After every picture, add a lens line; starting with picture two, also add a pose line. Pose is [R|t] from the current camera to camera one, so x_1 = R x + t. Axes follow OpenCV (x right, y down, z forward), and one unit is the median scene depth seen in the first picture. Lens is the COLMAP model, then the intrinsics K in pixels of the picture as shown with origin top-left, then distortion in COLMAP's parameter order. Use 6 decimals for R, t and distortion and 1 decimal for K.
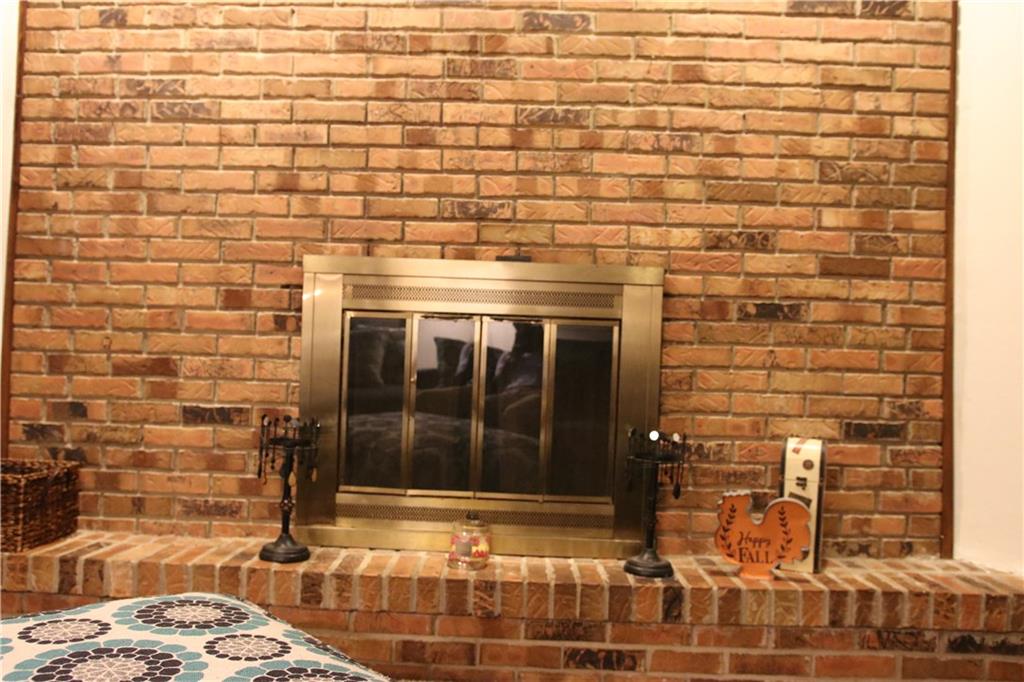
lens RADIAL K [[856.6, 0, 512.0], [0, 856.6, 341.0], [0, 0, 1]] dist [-0.087502, 0.078491]
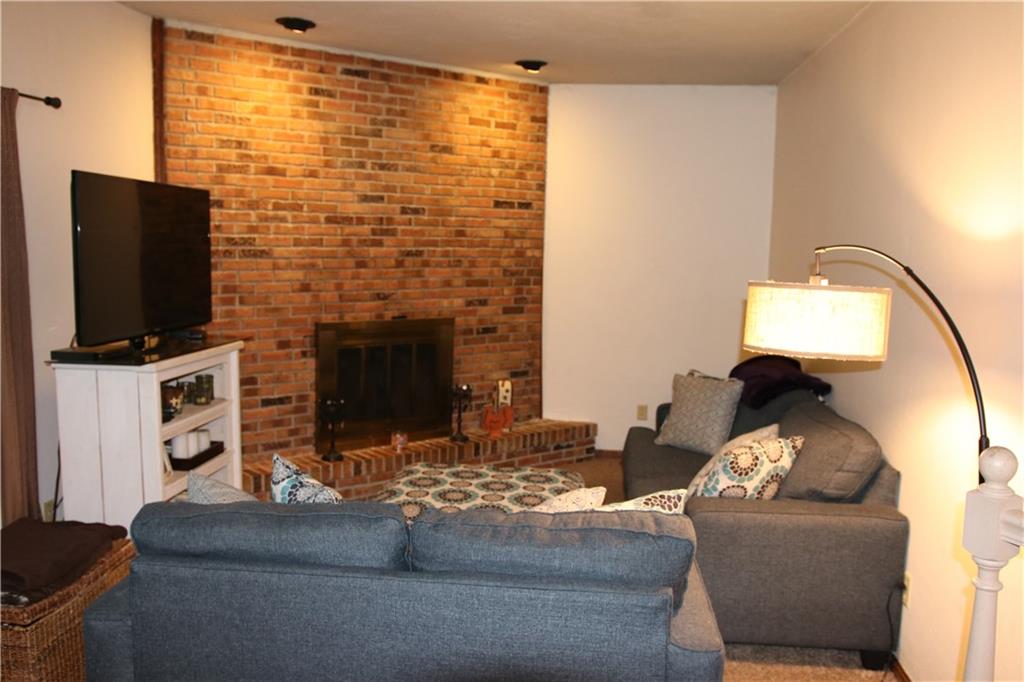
lens RADIAL K [[856.6, 0, 512.0], [0, 856.6, 341.0], [0, 0, 1]] dist [-0.087502, 0.078491]
pose [[0.762004, -0.086680, 0.641745, -1.234631], [-0.011173, 0.989094, 0.146862, -0.368626], [-0.647476, -0.119080, 0.752725, -0.920925]]
